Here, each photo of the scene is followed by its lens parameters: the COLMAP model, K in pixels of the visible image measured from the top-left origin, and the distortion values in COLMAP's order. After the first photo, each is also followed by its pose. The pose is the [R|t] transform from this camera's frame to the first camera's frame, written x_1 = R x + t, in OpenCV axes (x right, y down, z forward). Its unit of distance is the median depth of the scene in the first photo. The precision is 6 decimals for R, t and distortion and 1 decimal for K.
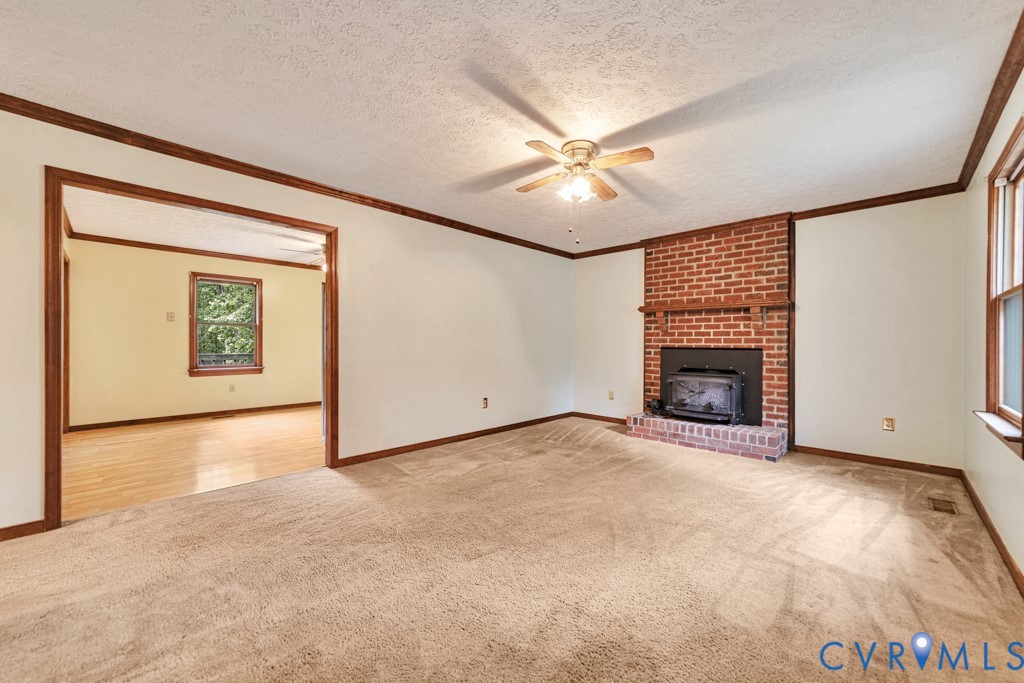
lens RADIAL K [[397.5, 0, 517.2], [0, 397.5, 343.4], [0, 0, 1]] dist [-0.000341, 0.000050]
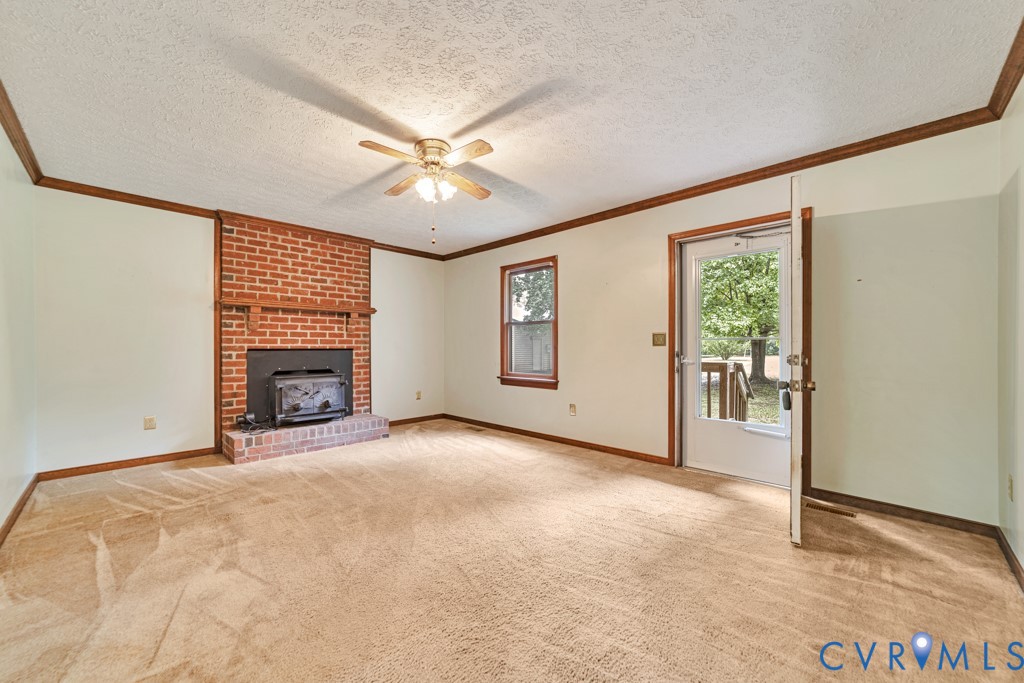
lens RADIAL K [[393.8, 0, 514.1], [0, 393.8, 350.3], [0, 0, 1]] dist [-0.019620, 0.008846]
pose [[0.008511, -0.016968, 0.999820, -0.508652], [-0.002601, 0.999852, 0.016990, -0.003071], [-0.999960, -0.002745, 0.008466, 0.490518]]
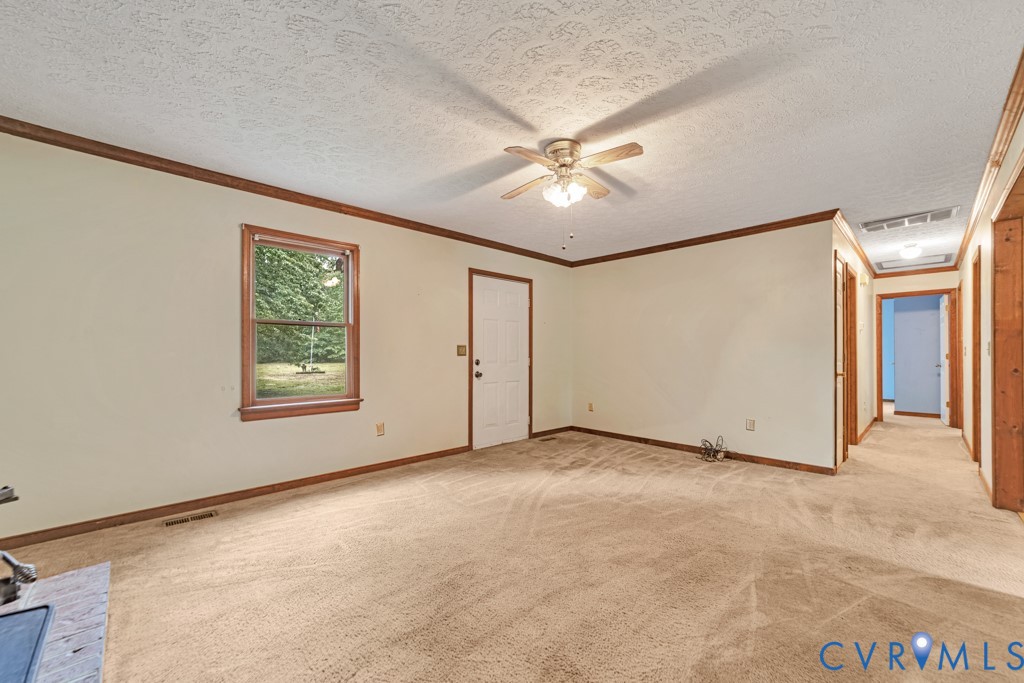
lens RADIAL K [[393.8, 0, 514.1], [0, 393.8, 350.3], [0, 0, 1]] dist [-0.019620, 0.008846]
pose [[-0.999169, -0.005777, 0.040352, 0.147011], [-0.006225, 0.999920, -0.010992, -0.002731], [-0.040286, -0.011234, -0.999125, 1.196035]]
